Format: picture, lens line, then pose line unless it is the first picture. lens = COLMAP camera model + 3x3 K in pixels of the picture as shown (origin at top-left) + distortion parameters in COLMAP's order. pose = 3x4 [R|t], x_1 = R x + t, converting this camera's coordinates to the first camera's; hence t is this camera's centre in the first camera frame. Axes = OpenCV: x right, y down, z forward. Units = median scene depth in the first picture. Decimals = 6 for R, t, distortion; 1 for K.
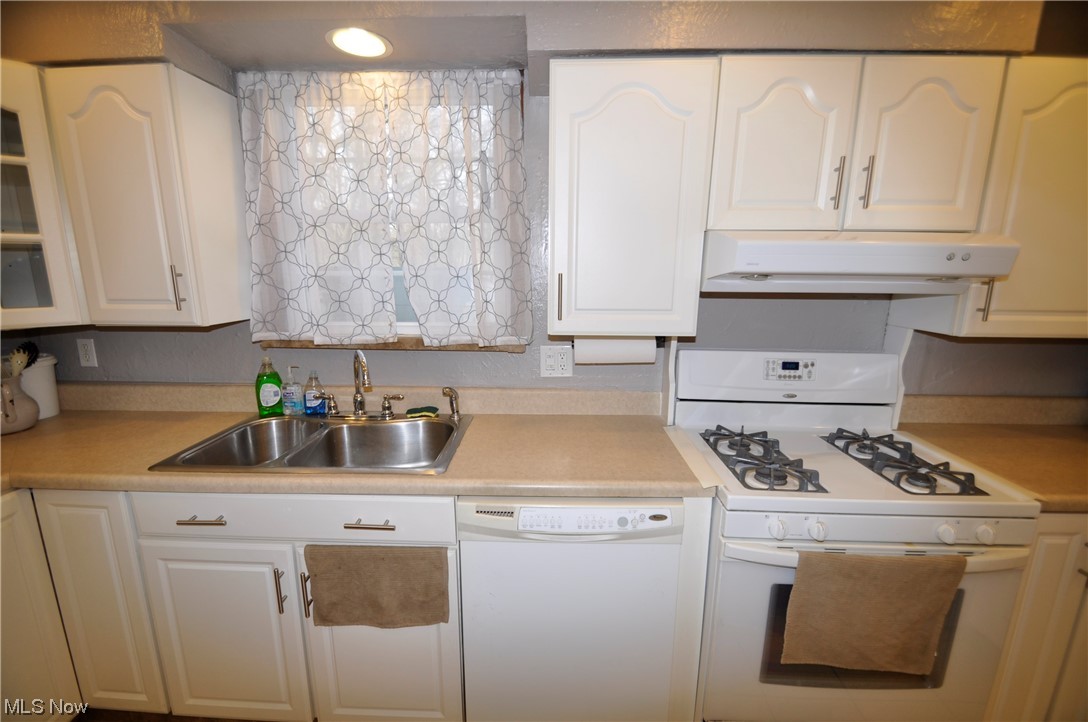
lens RADIAL K [[473.7, 0, 539.4], [0, 473.7, 373.9], [0, 0, 1]] dist [0.013191, -0.016610]
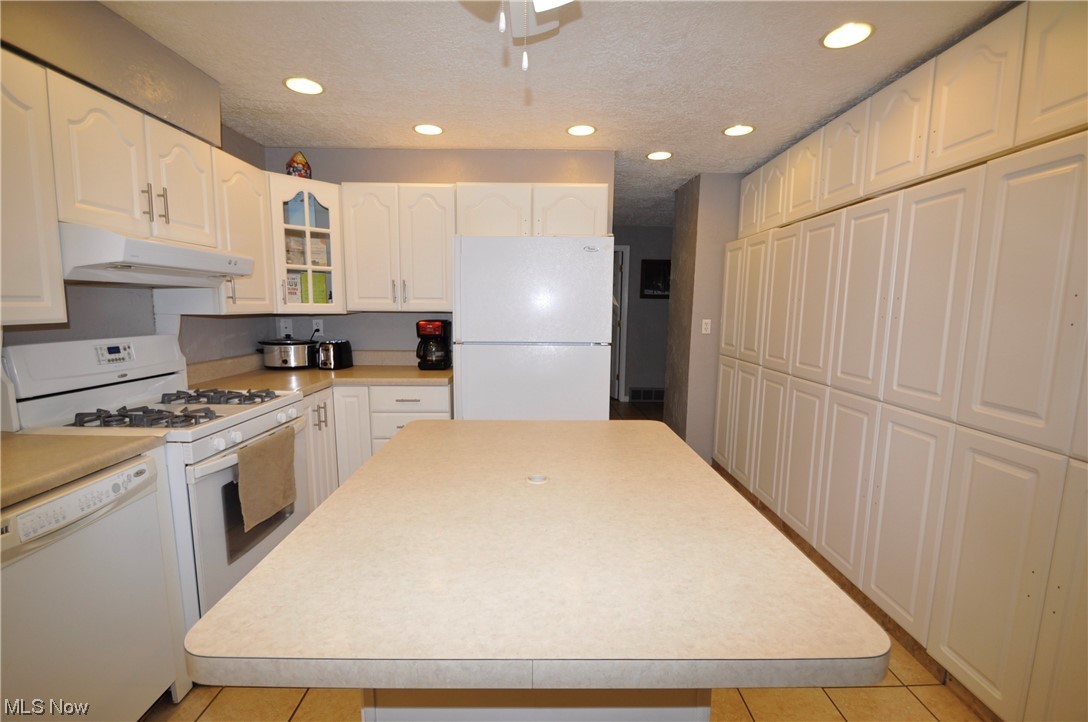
lens RADIAL K [[494.3, 0, 538.3], [0, 494.3, 374.8], [0, 0, 1]] dist [0.012386, -0.016833]
pose [[-0.035980, -0.143849, 0.988945, -0.734793], [0.202394, 0.968030, 0.148170, 0.075137], [-0.978643, 0.205488, -0.005716, 0.022027]]
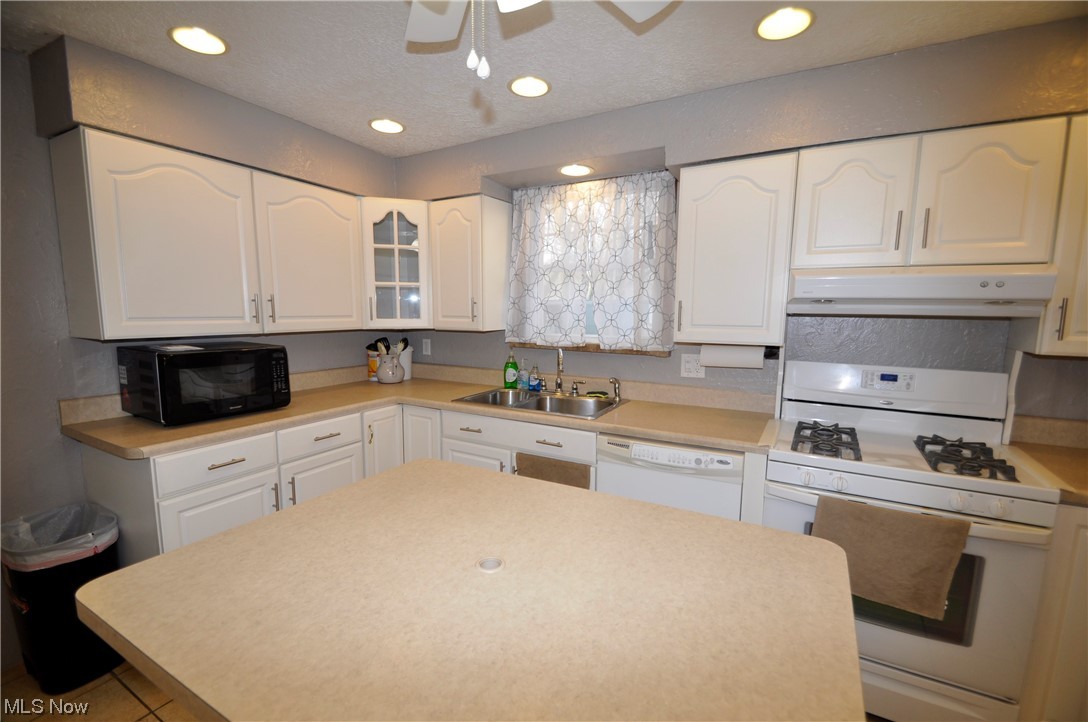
lens RADIAL K [[494.3, 0, 538.3], [0, 494.3, 374.8], [0, 0, 1]] dist [0.012386, -0.016833]
pose [[0.879082, 0.064432, -0.472295, 0.364829], [-0.103836, 0.992913, -0.057814, 0.145927], [0.465223, 0.099865, 0.879542, -0.521643]]
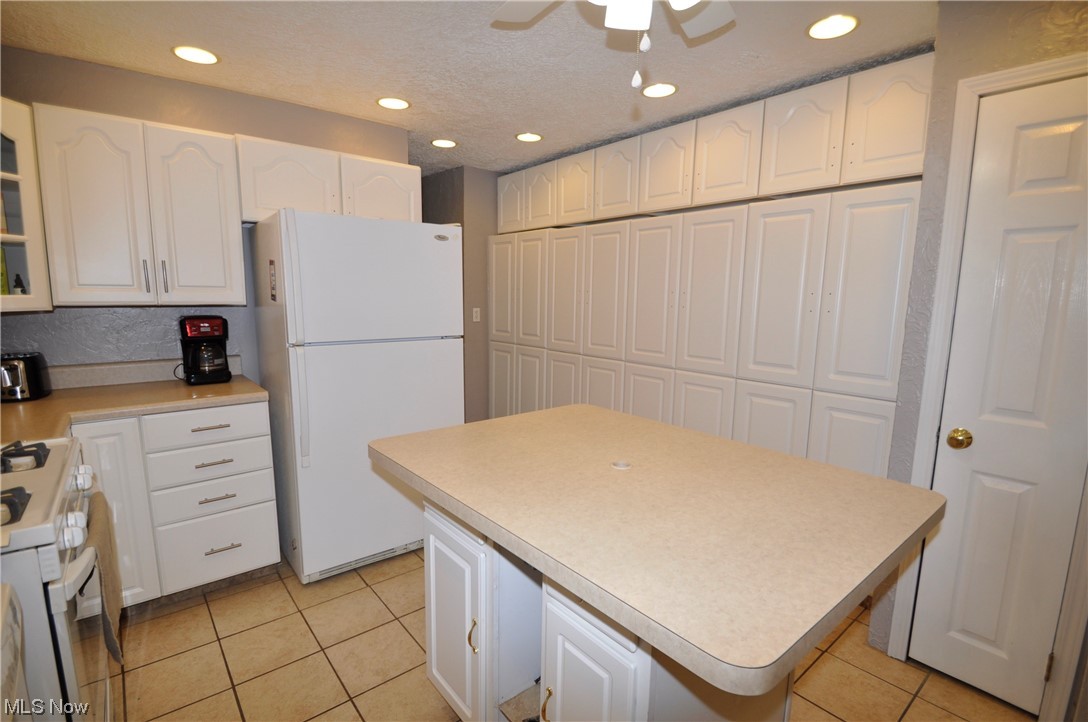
lens RADIAL K [[516.5, 0, 544.0], [0, 516.5, 371.5], [0, 0, 1]] dist [0.012887, -0.019686]
pose [[-0.666256, -0.124413, 0.735271, -0.529099], [0.141481, 0.946989, 0.288437, -0.074977], [-0.732179, 0.296200, -0.613335, 0.642002]]
